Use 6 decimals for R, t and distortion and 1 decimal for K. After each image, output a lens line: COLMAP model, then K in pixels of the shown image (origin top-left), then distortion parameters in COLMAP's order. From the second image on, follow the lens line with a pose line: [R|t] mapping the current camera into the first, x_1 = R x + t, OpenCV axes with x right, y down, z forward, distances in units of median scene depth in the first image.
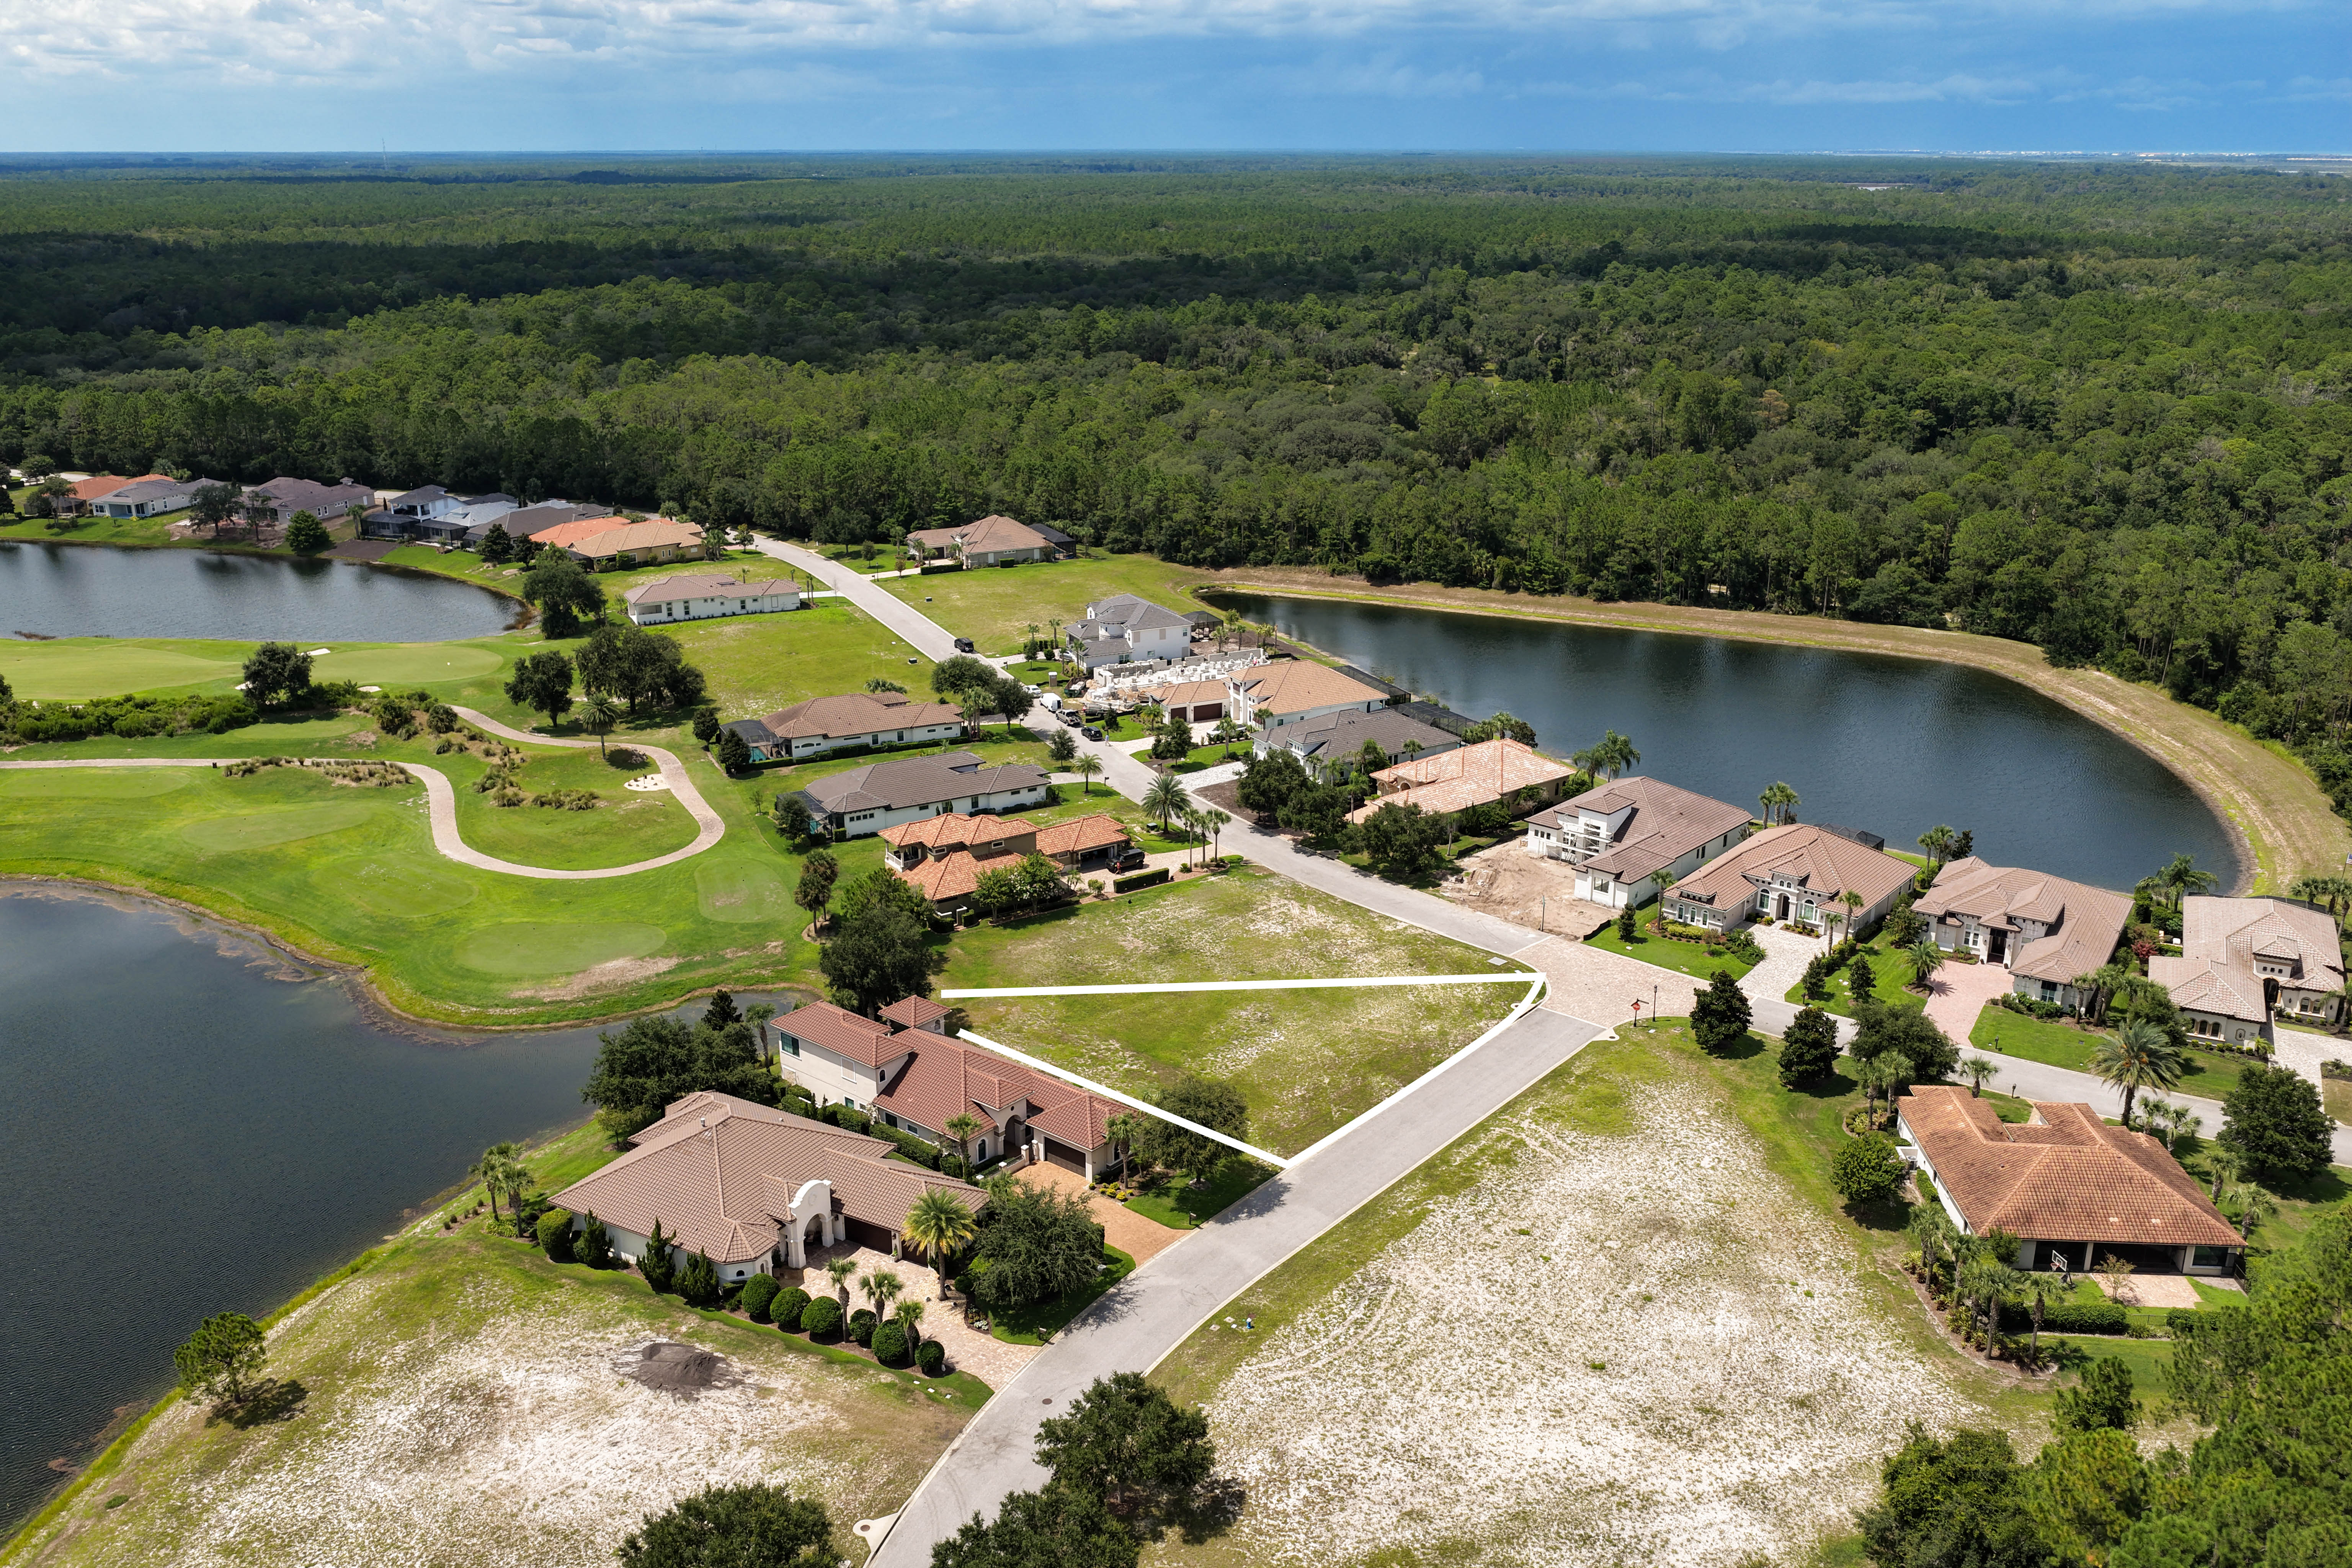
lens RADIAL K [[1957.8, 0, 1176.0], [0, 1957.8, 784.0], [0, 0, 1]] dist [-0.013894, 0.034422]
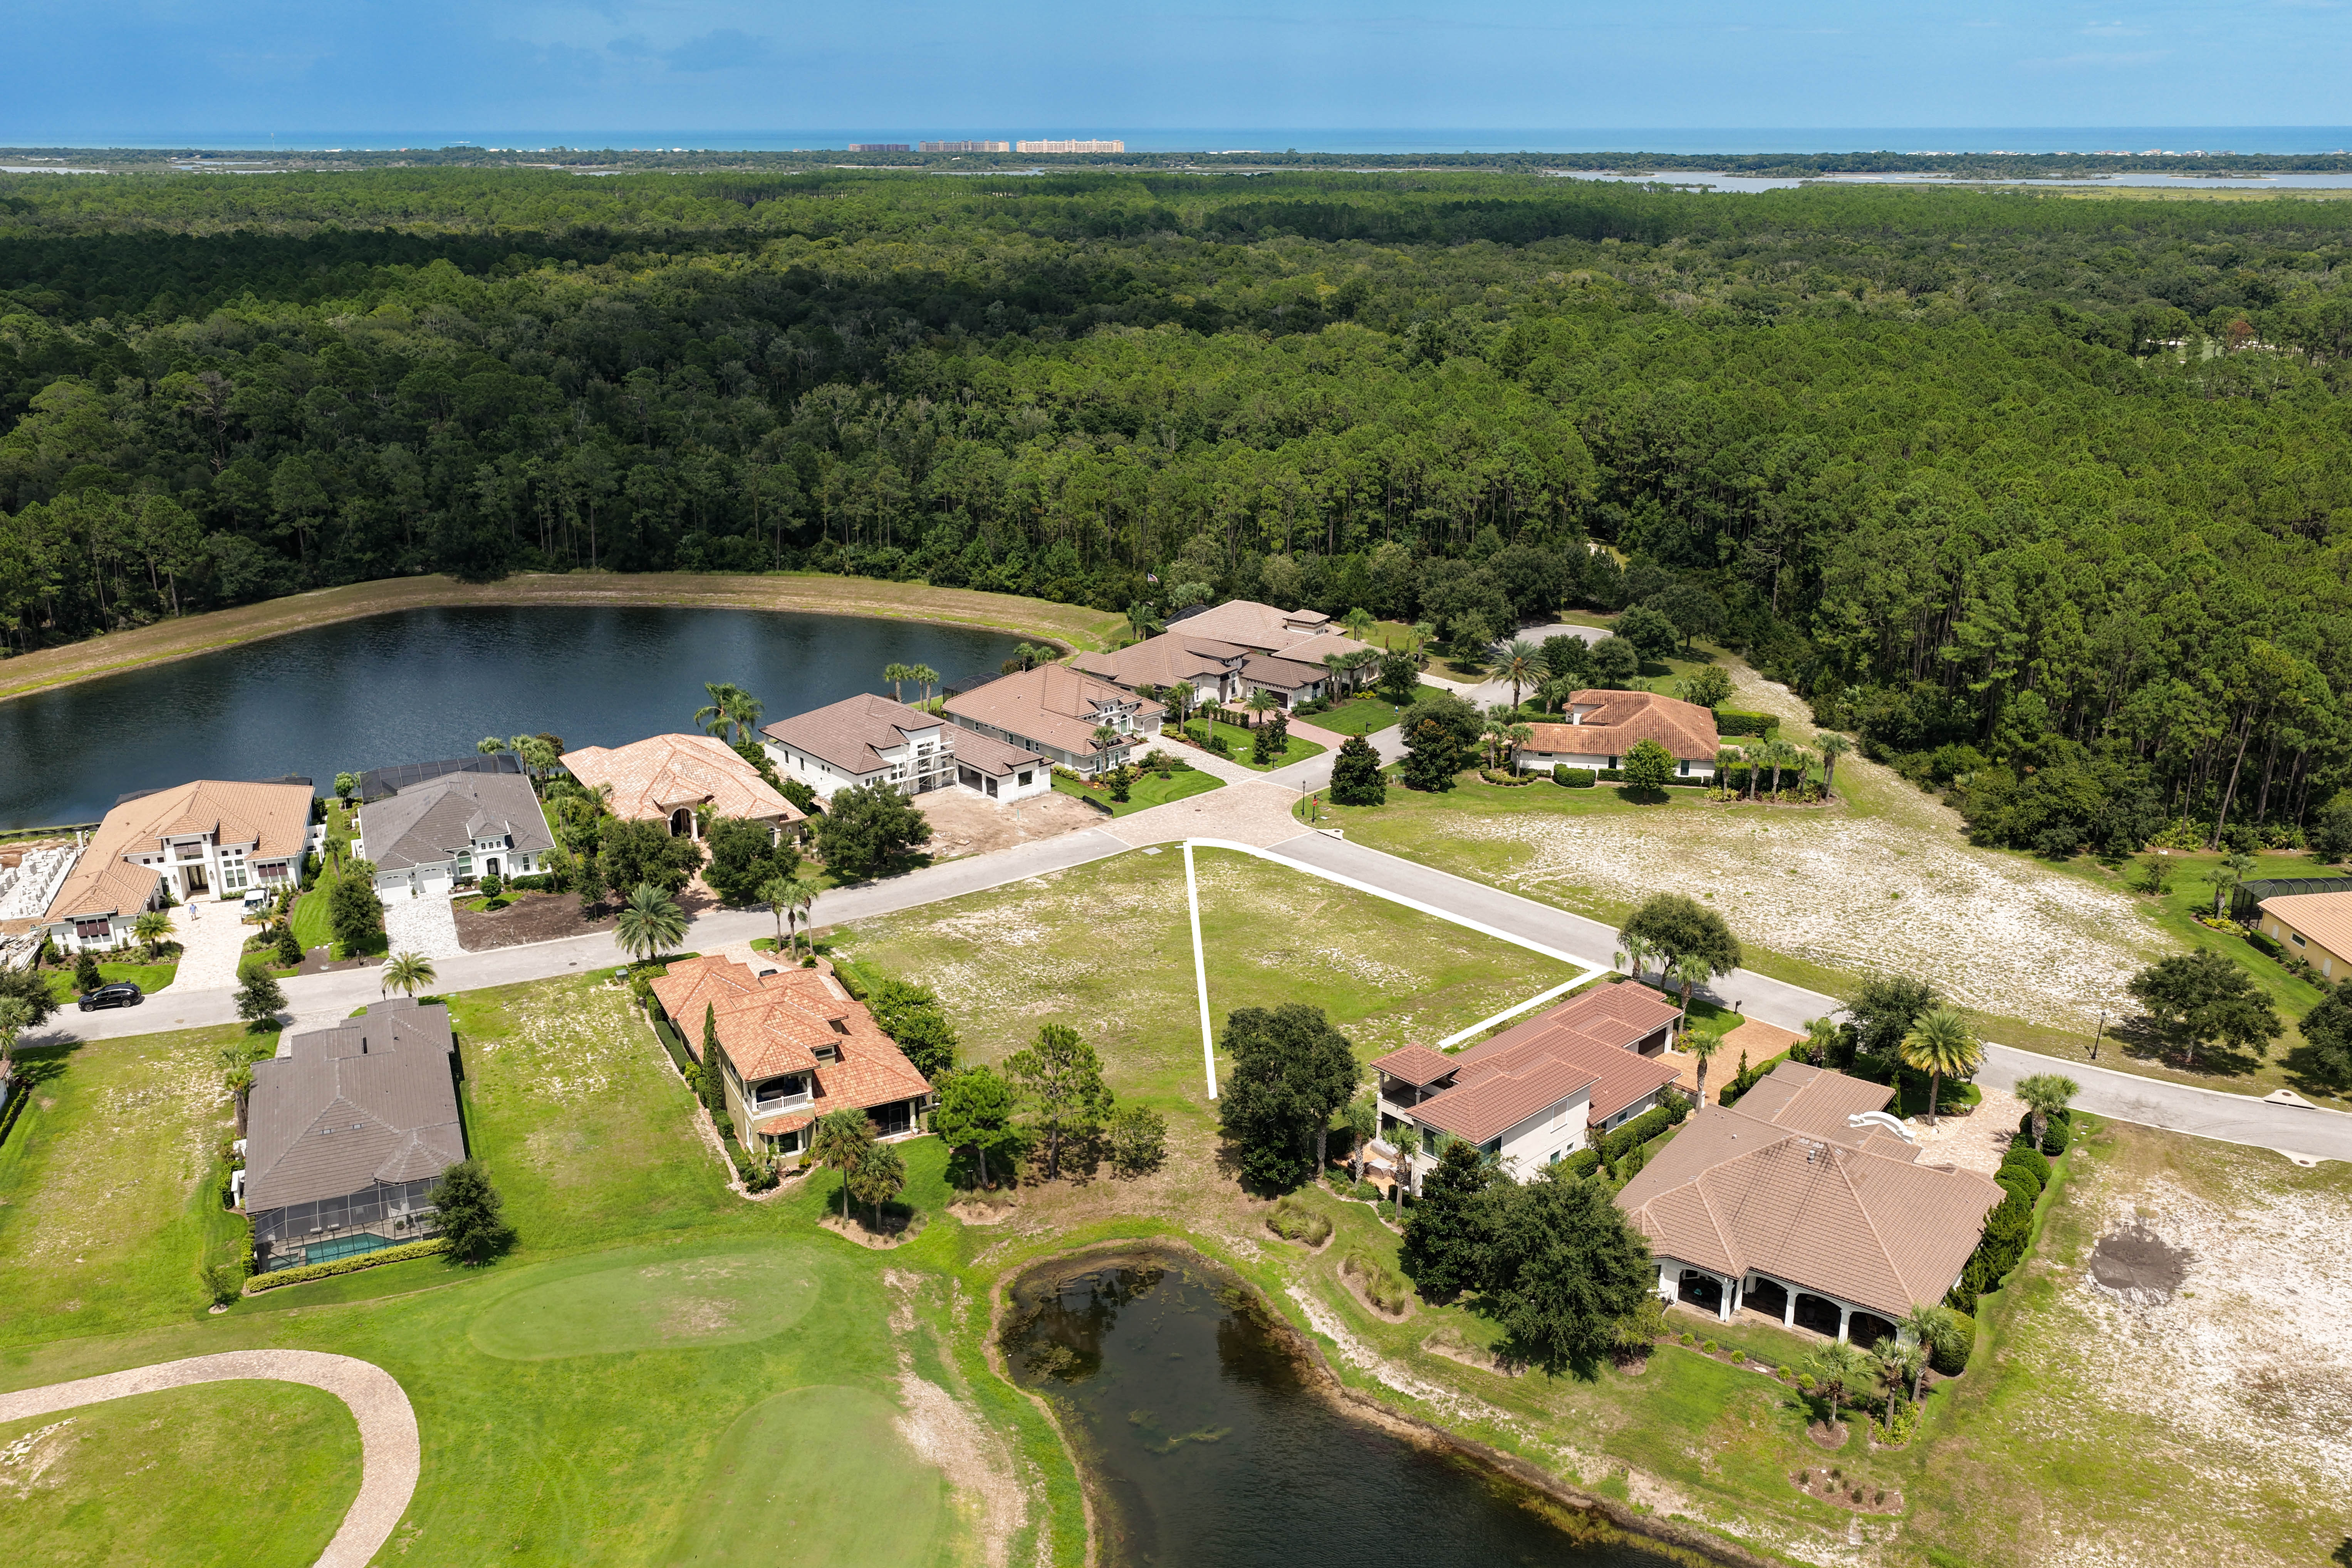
lens RADIAL K [[1968.0, 0, 1176.0], [0, 1968.0, 784.0], [0, 0, 1]] dist [-0.010072, 0.034249]
pose [[0.118072, -0.316279, 0.941290, -0.686731], [0.312351, 0.911634, 0.267134, -0.181363], [-0.942600, 0.262472, 0.206429, 0.732289]]
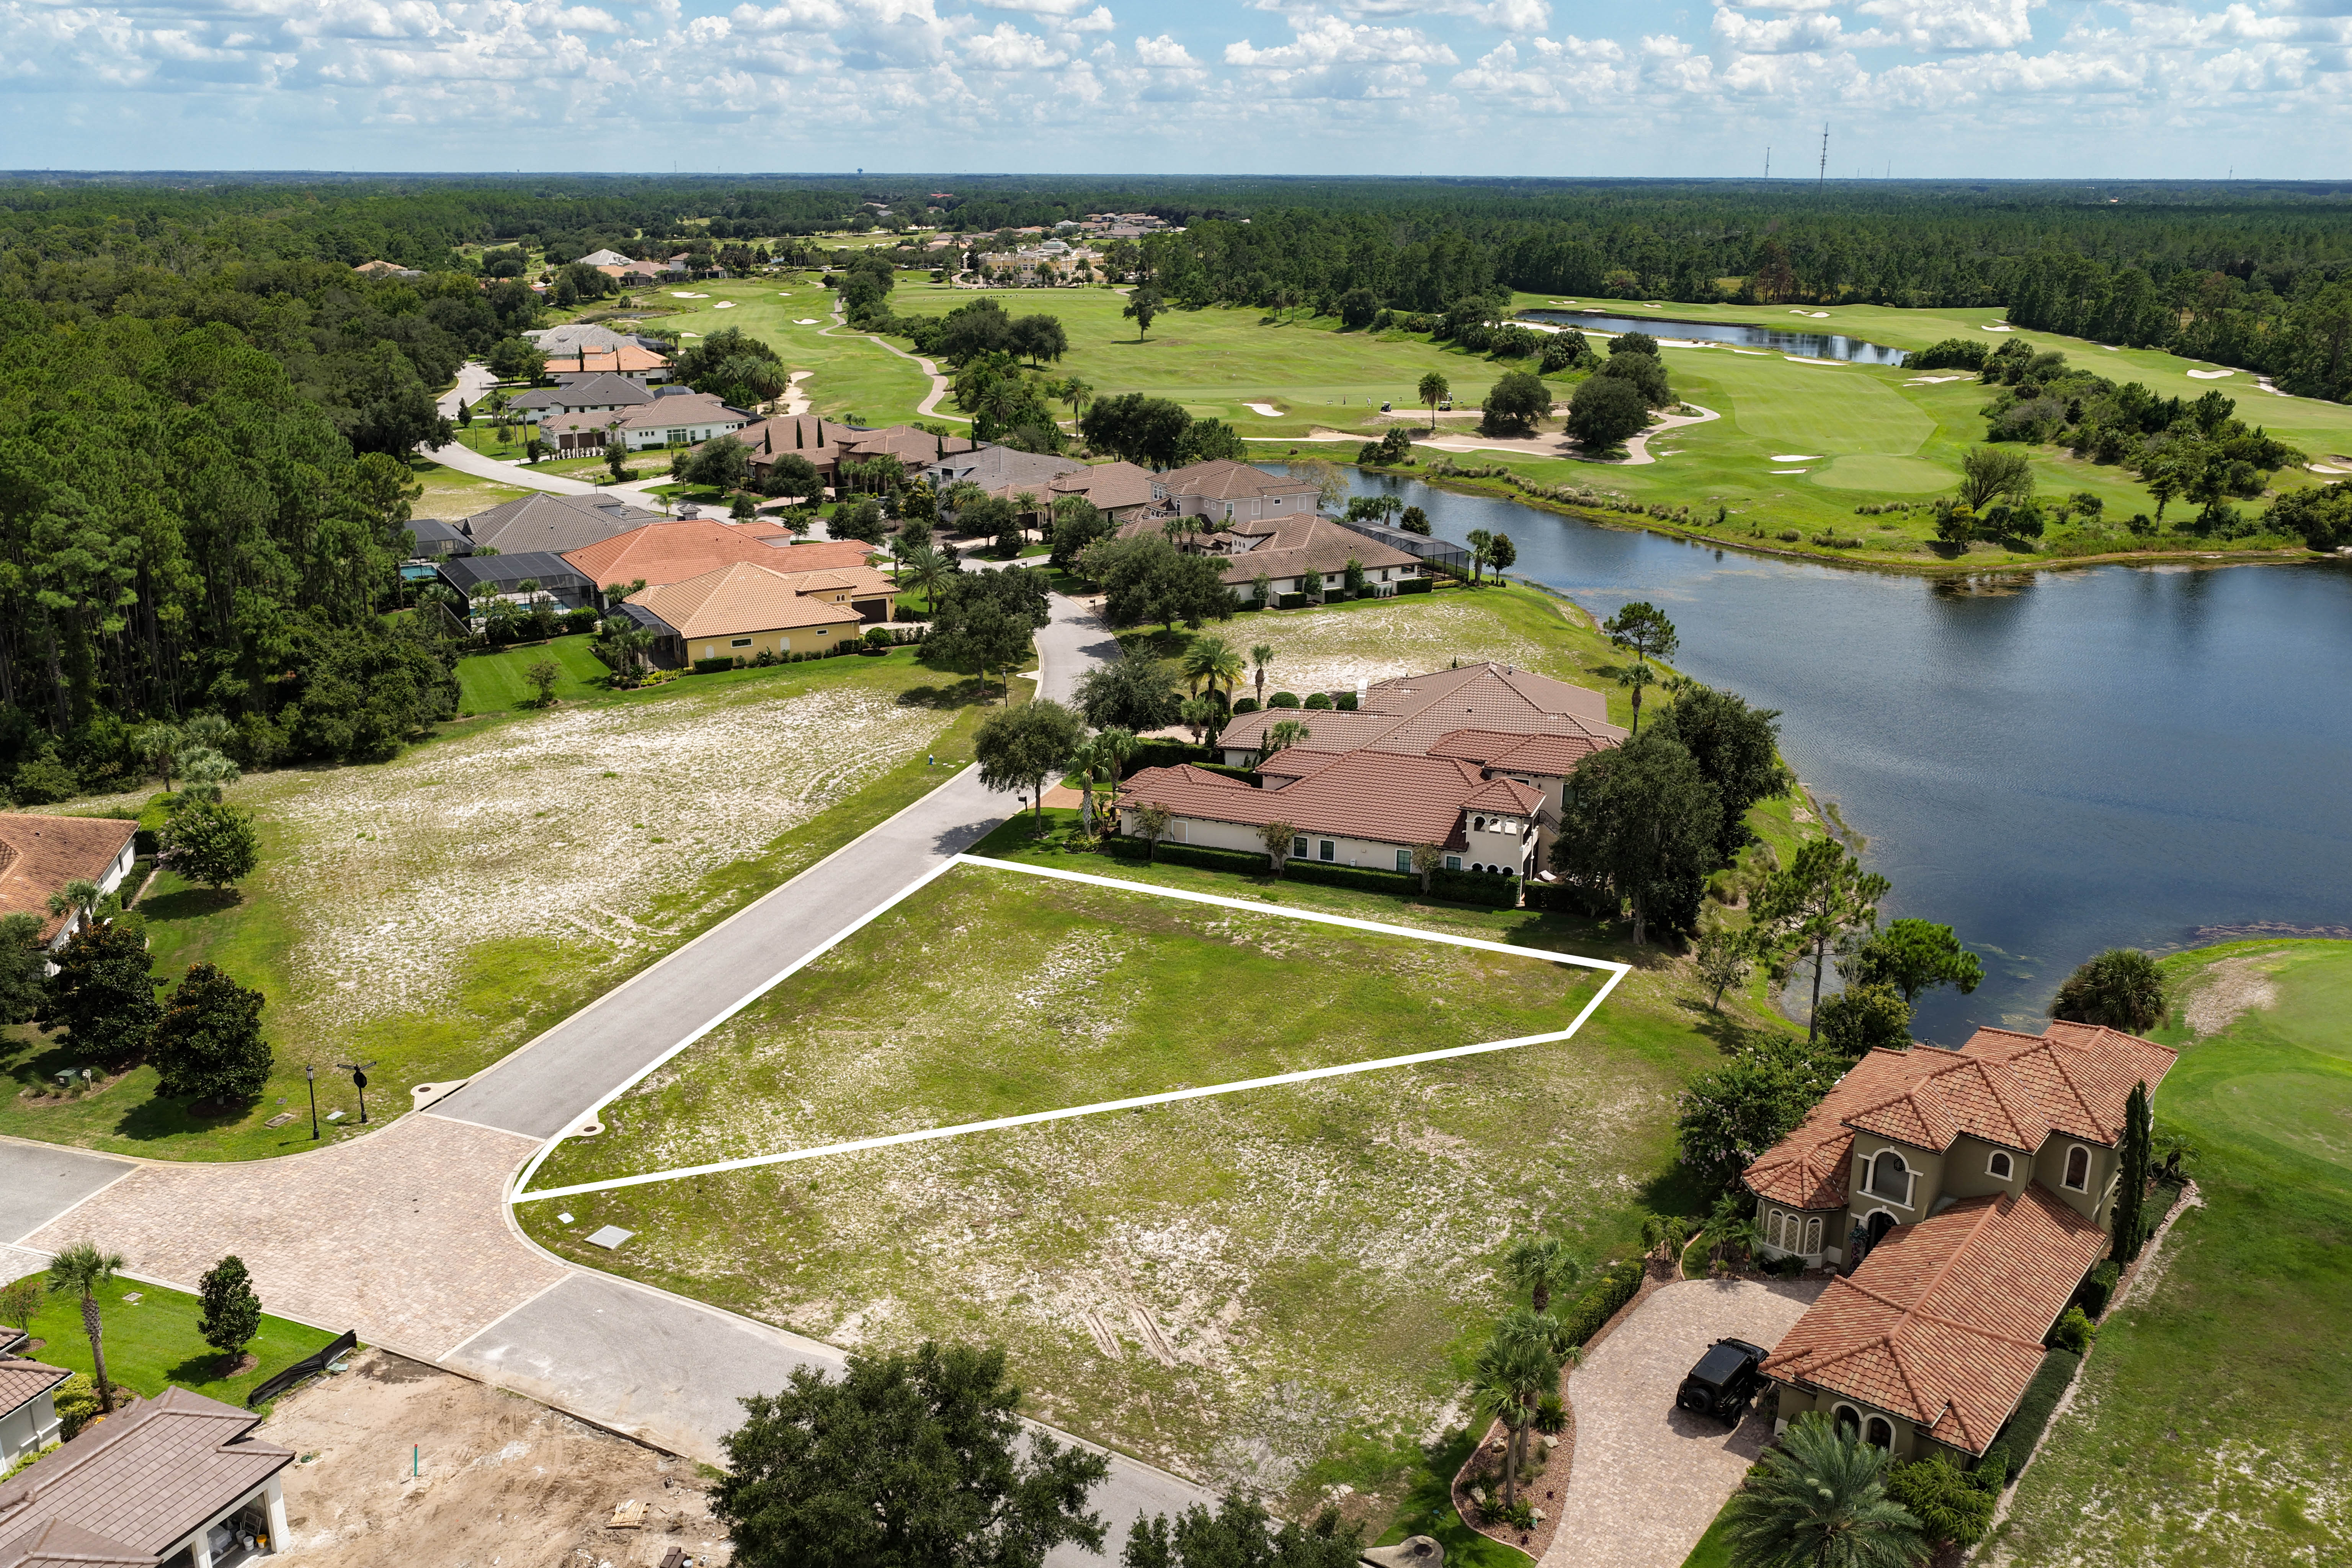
lens RADIAL K [[1957.8, 0, 1176.0], [0, 1957.8, 784.0], [0, 0, 1]] dist [-0.013894, 0.034422]
pose [[-0.947599, 0.094144, -0.305275, 0.157472], [-0.101872, 0.816651, 0.568070, -0.226482], [0.302783, 0.569402, -0.764267, 1.222278]]
